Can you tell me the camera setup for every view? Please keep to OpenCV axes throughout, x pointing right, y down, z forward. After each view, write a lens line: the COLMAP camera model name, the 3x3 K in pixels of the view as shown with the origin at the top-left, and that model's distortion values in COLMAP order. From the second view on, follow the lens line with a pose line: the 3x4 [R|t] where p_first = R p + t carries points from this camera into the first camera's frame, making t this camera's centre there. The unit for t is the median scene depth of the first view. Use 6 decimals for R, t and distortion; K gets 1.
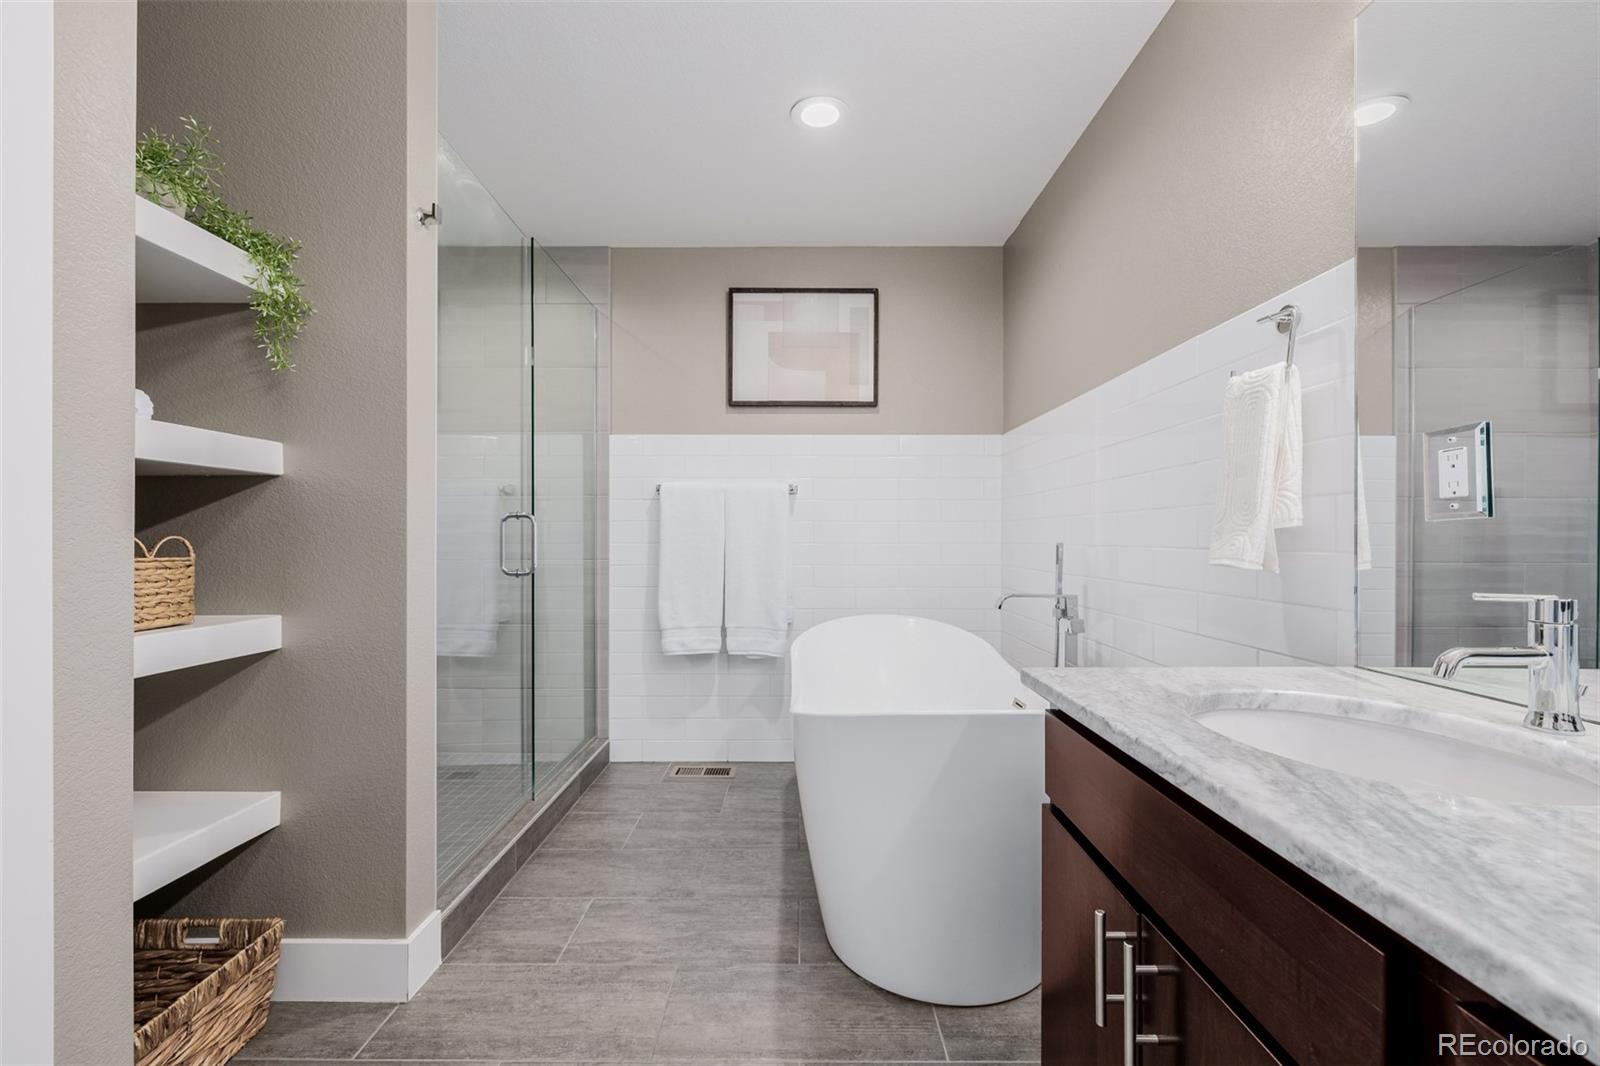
lens RADIAL K [[670.1, 0, 792.7], [0, 670.1, 535.3], [0, 0, 1]] dist [0.000276, 0.000113]
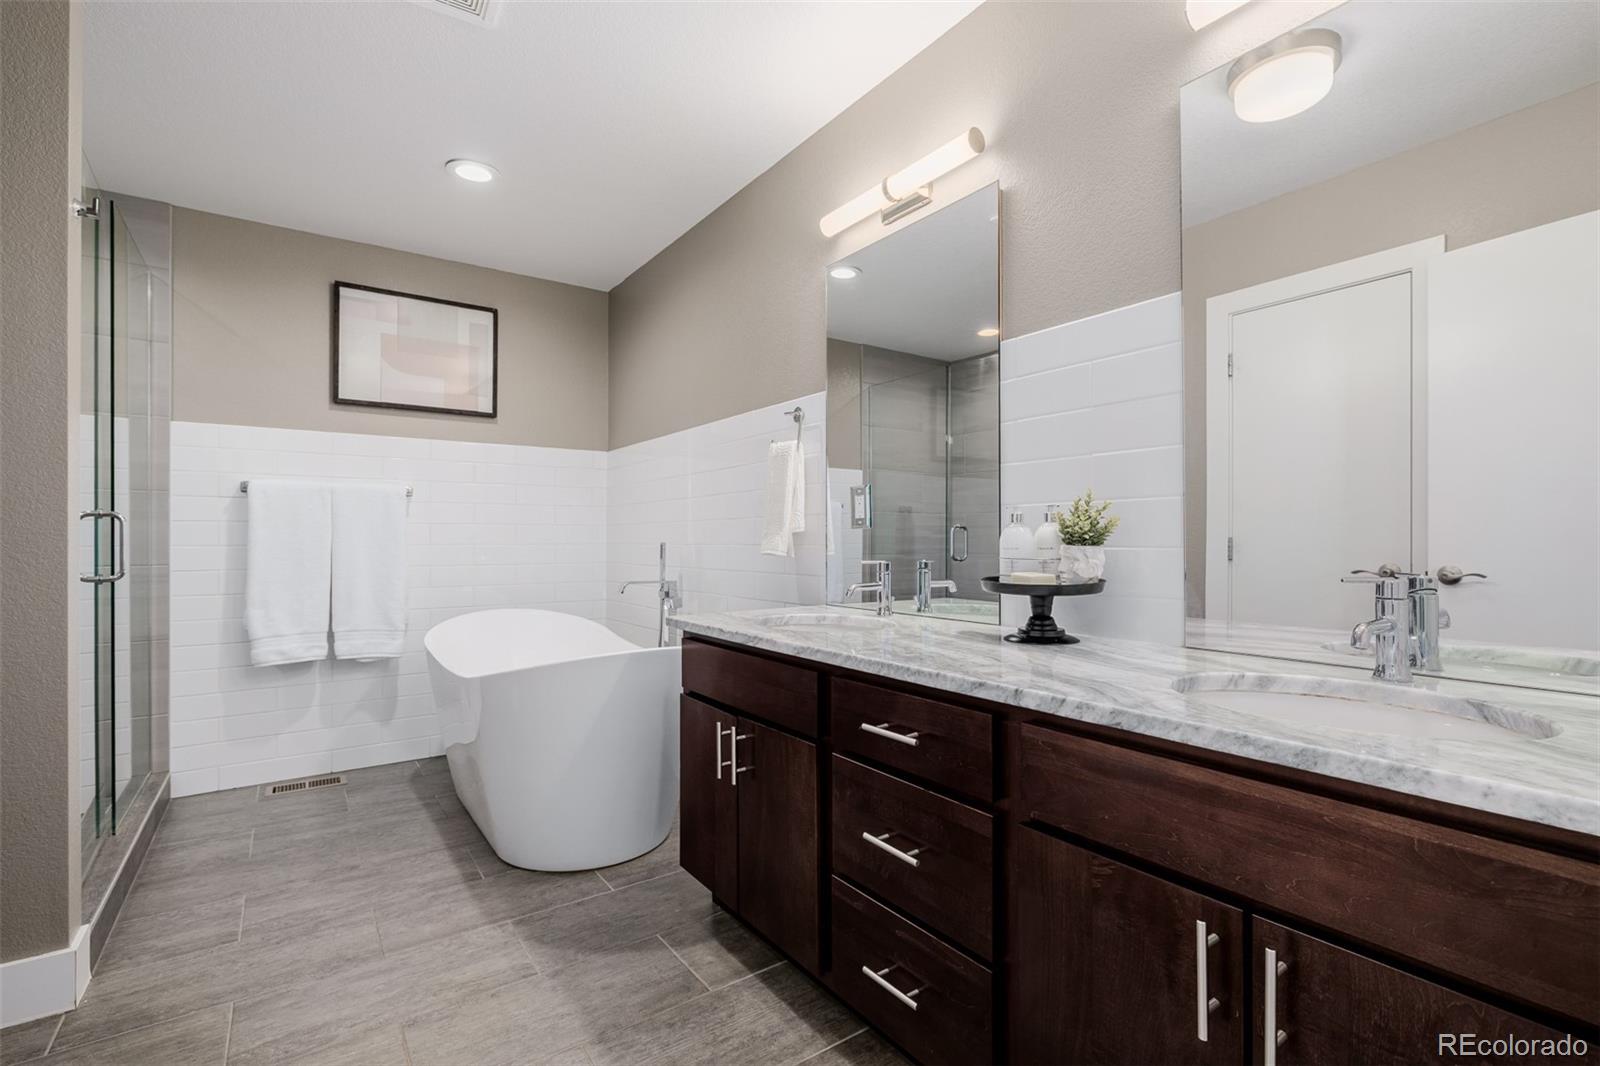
lens RADIAL K [[727.5, 0, 800.0], [0, 727.5, 533.0], [0, 0, 1]] dist [0.000003, 0.000012]
pose [[0.811490, 0.003332, 0.584357, -0.217033], [0.000460, 0.999980, -0.006341, 0.001889], [-0.584366, 0.005415, 0.811472, -0.319781]]
